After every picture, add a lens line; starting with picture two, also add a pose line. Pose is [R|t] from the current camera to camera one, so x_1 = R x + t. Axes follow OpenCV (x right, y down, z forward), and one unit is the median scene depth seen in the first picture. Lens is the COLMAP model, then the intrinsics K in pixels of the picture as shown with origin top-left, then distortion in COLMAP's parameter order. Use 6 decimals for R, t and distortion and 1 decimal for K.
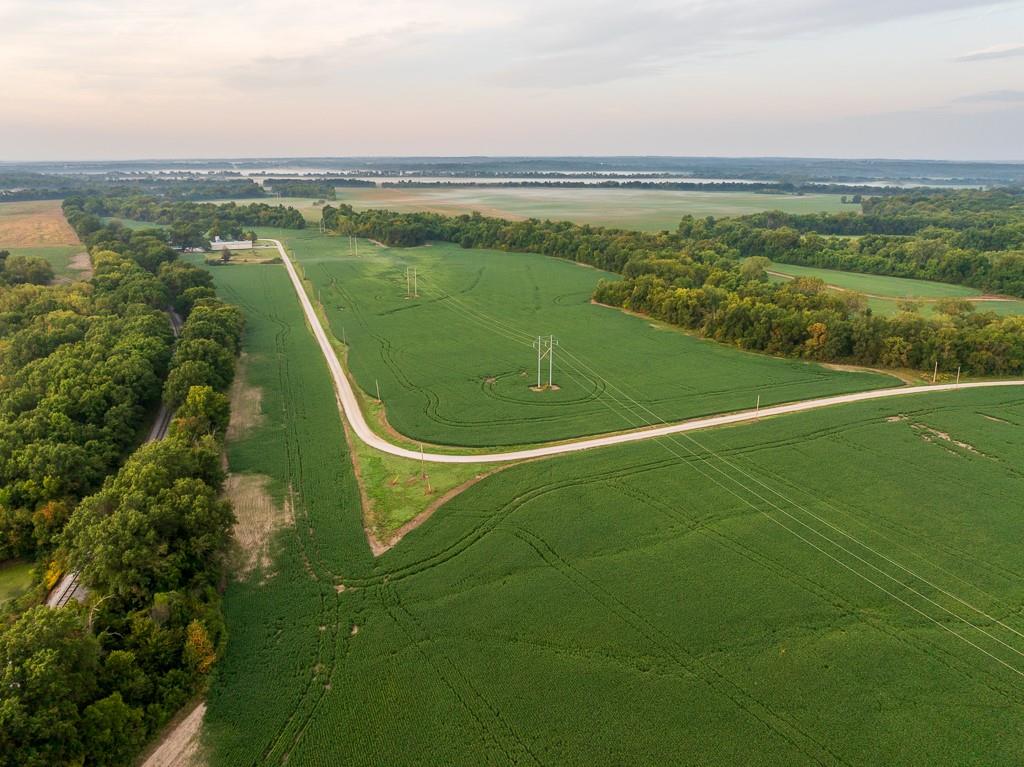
lens RADIAL K [[730.0, 0, 515.0], [0, 730.0, 355.0], [0, 0, 1]] dist [-0.040602, -0.003474]
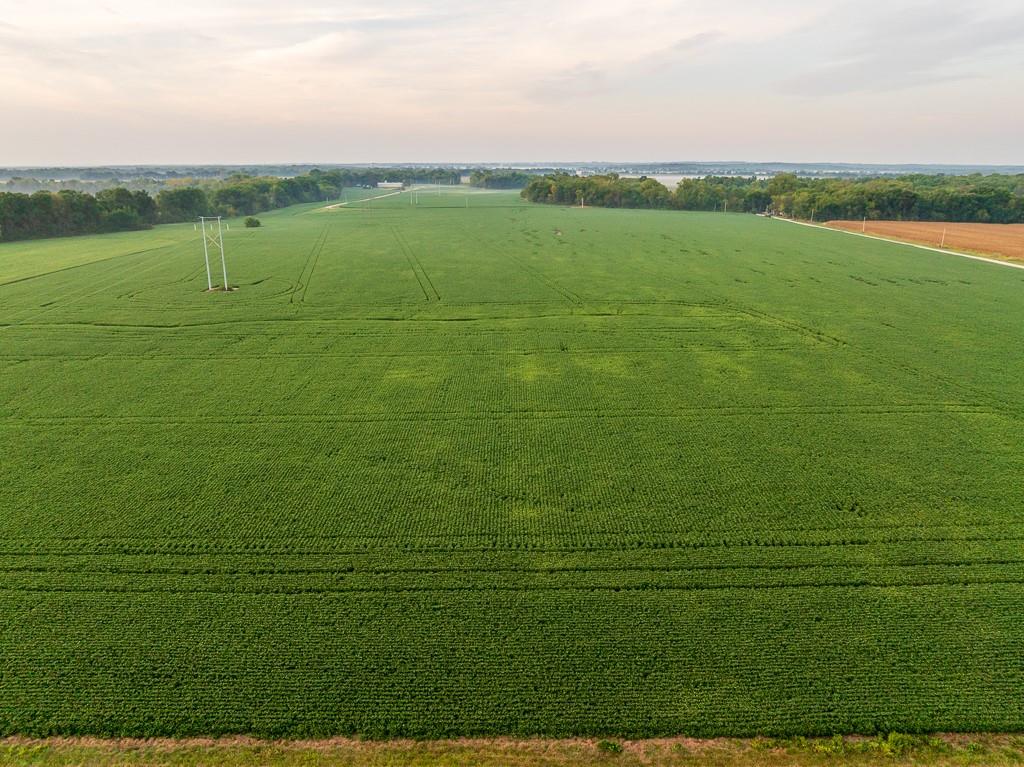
lens RADIAL K [[722.0, 0, 514.8], [0, 722.0, 383.3], [0, 0, 1]] dist [-0.037758, 0.001154]
pose [[0.930613, 0.108514, -0.349550, 0.443588], [-0.098642, 0.994060, 0.045979, 0.175092], [0.352463, -0.008308, 0.935789, -0.386272]]
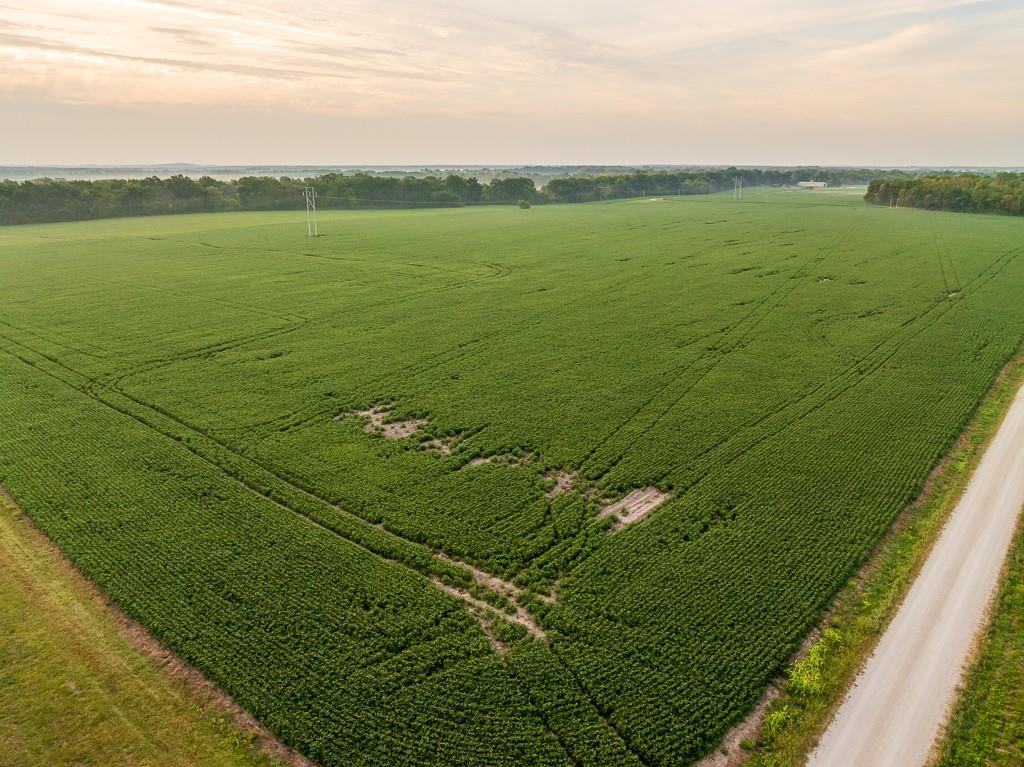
lens RADIAL K [[722.0, 0, 514.8], [0, 722.0, 383.3], [0, 0, 1]] dist [-0.037758, 0.001154]
pose [[0.469781, 0.255688, -0.844944, 0.668702], [-0.232105, 0.959236, 0.161225, 0.150144], [0.851723, 0.120376, 0.509977, -0.268187]]
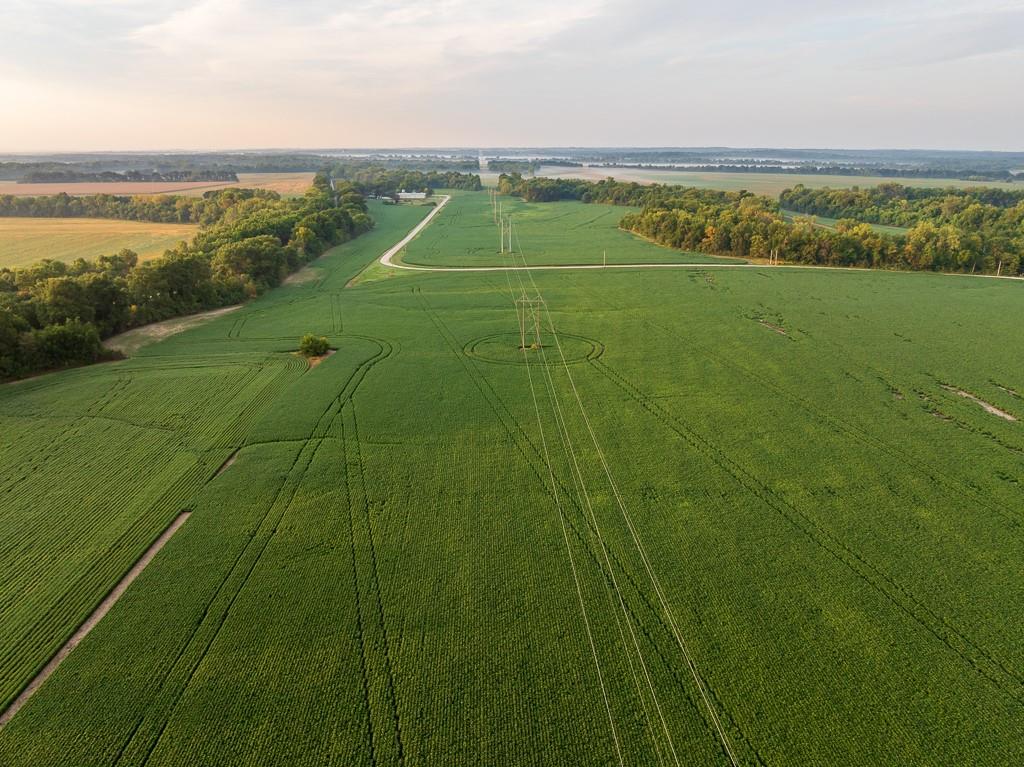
lens RADIAL K [[722.0, 0, 514.8], [0, 722.0, 383.3], [0, 0, 1]] dist [-0.037758, 0.001154]
pose [[0.945886, 0.101756, -0.308132, 0.211570], [-0.086481, 0.994268, 0.062867, 0.083949], [0.312763, -0.032817, 0.949264, -0.188510]]
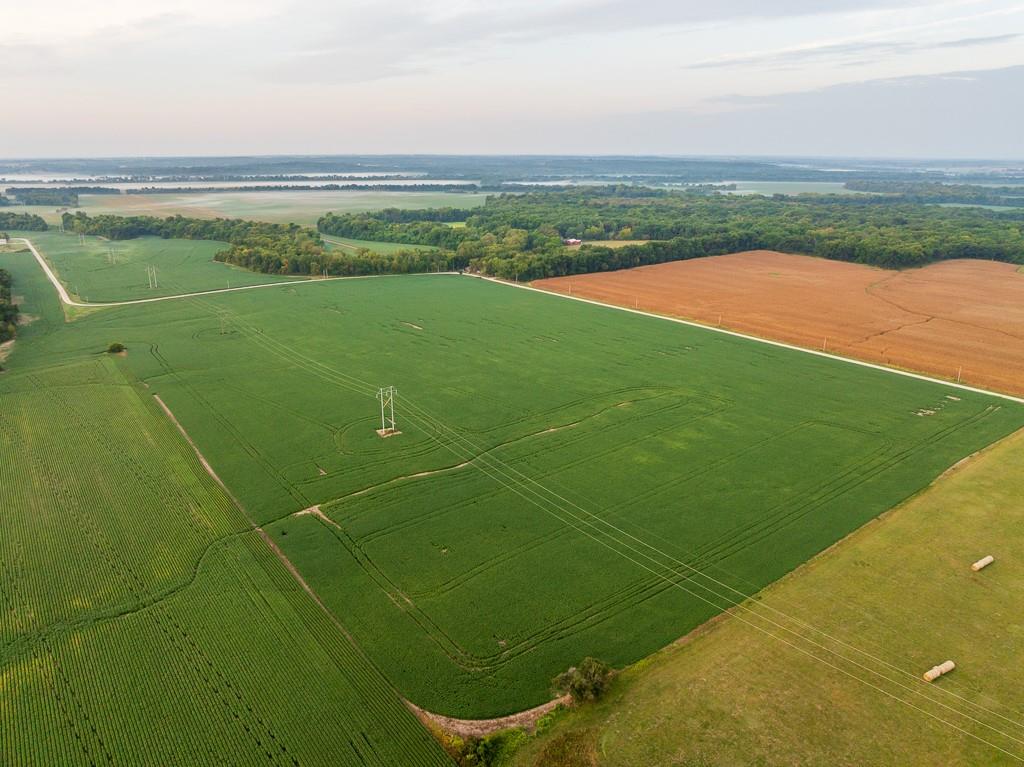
lens RADIAL K [[722.0, 0, 514.8], [0, 722.0, 383.3], [0, 0, 1]] dist [-0.037758, 0.001154]
pose [[0.959754, -0.084502, 0.267827, 0.193563], [0.072629, 0.995899, 0.053951, 0.116790], [-0.271288, -0.032328, 0.961955, -0.592788]]
